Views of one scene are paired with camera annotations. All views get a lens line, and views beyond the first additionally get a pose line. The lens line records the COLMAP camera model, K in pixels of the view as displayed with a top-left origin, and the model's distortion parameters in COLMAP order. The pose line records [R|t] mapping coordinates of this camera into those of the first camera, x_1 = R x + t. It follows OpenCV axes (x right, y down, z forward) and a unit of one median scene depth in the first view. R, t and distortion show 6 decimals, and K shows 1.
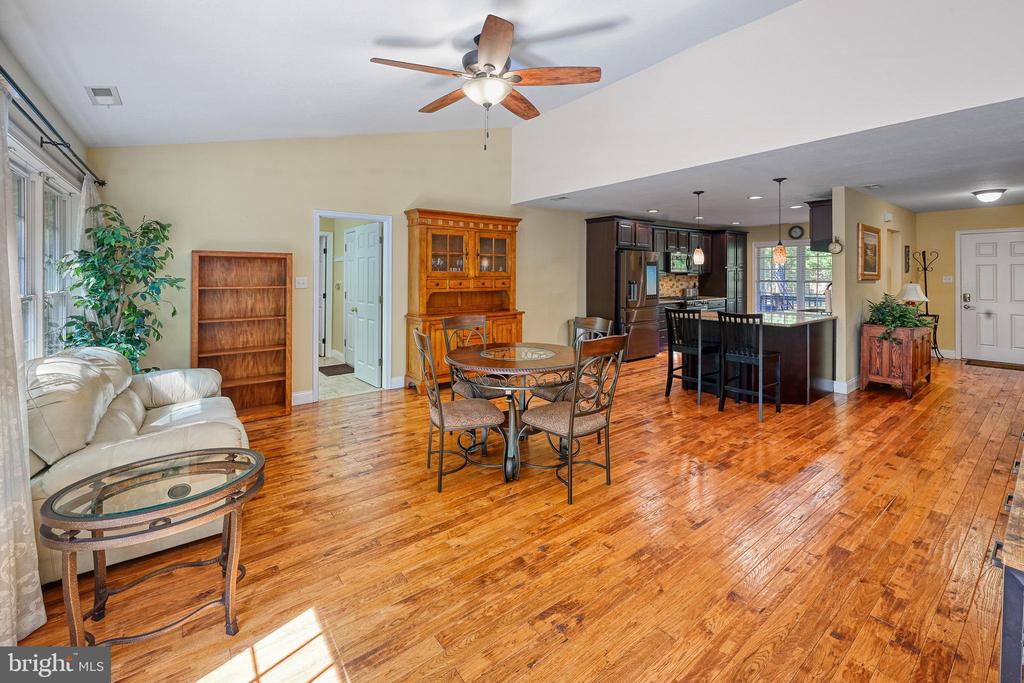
lens RADIAL K [[429.1, 0, 514.2], [0, 429.1, 273.0], [0, 0, 1]] dist [-0.000653, -0.000117]
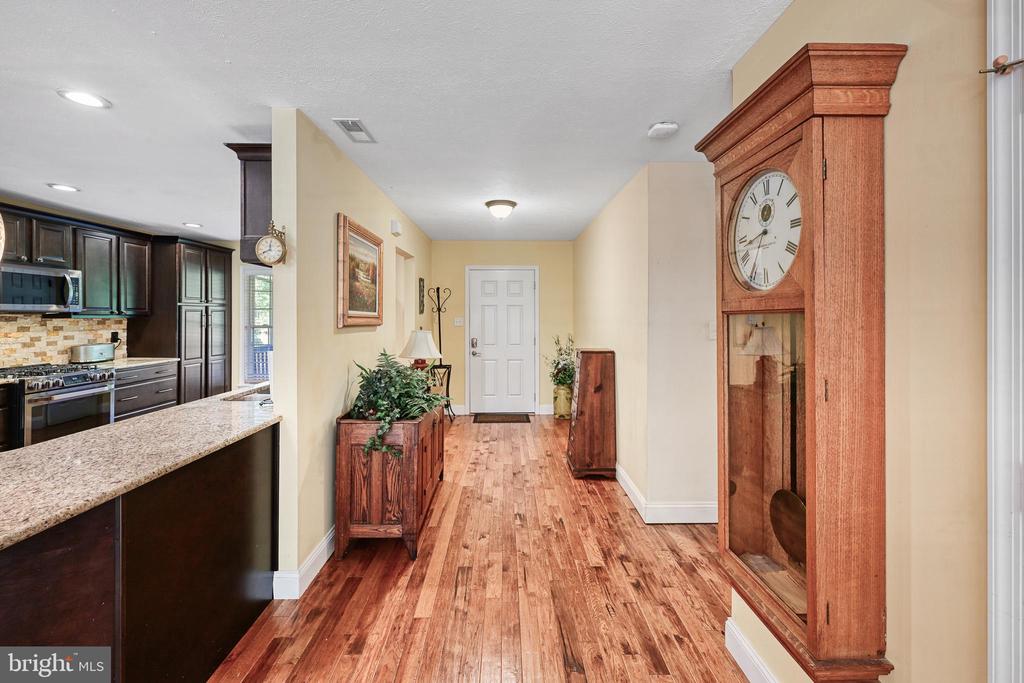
lens RADIAL K [[428.9, 0, 505.3], [0, 428.9, 306.3], [0, 0, 1]] dist [0.000384, 0.000102]
pose [[0.612563, 0.016963, 0.790239, 0.510881], [-0.001146, 0.999788, -0.020573, 0.001610], [-0.790421, 0.011697, 0.612453, 0.524620]]
